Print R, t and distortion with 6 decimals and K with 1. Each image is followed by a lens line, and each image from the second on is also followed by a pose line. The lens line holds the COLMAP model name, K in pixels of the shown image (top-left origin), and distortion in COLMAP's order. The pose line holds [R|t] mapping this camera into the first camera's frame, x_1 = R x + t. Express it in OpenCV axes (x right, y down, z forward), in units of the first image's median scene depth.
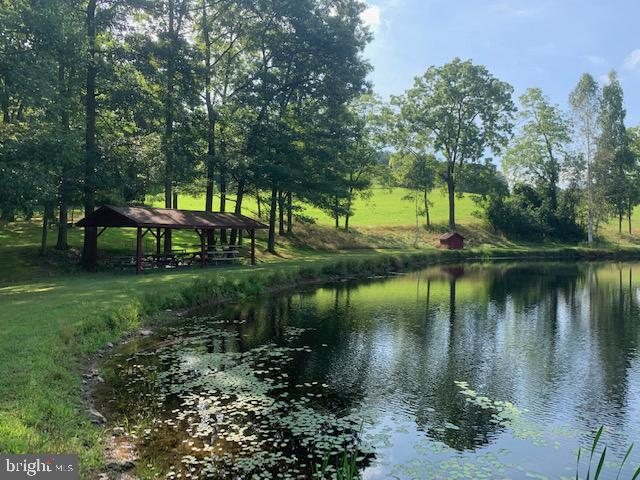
lens RADIAL K [[485.2, 0, 319.6], [0, 485.2, 232.7], [0, 0, 1]] dist [0.000161, 0.004427]
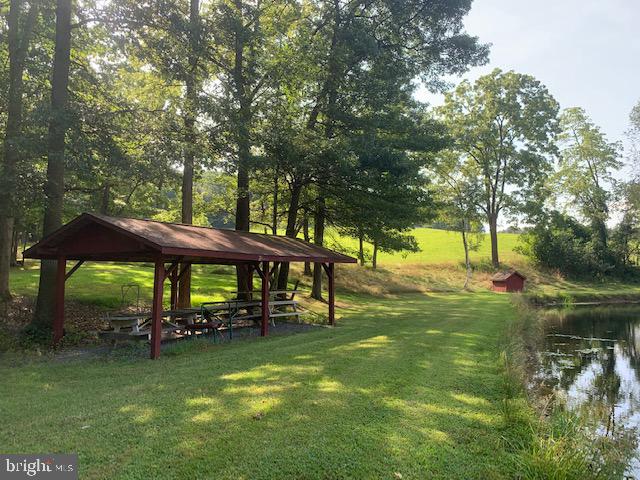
lens RADIAL K [[477.4, 0, 318.6], [0, 477.4, 235.5], [0, 0, 1]] dist [0.036920, -0.097032]
pose [[0.997281, -0.000052, 0.073693, -0.100714], [0.006010, 0.996726, -0.080629, 0.002252], [-0.073448, 0.080852, 0.994016, 0.209097]]
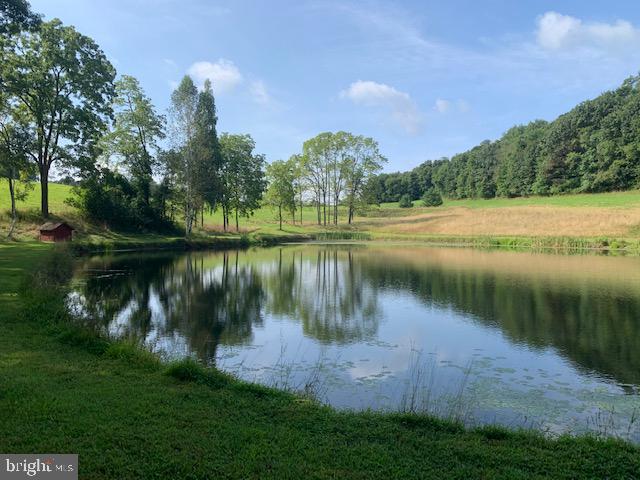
lens RADIAL K [[485.2, 0, 319.6], [0, 485.2, 232.7], [0, 0, 1]] dist [0.000161, 0.004427]
pose [[0.596347, 0.004281, 0.802716, -0.132780], [-0.017571, 0.999816, 0.007722, 0.003819], [-0.802535, -0.018709, 0.596312, 0.112941]]
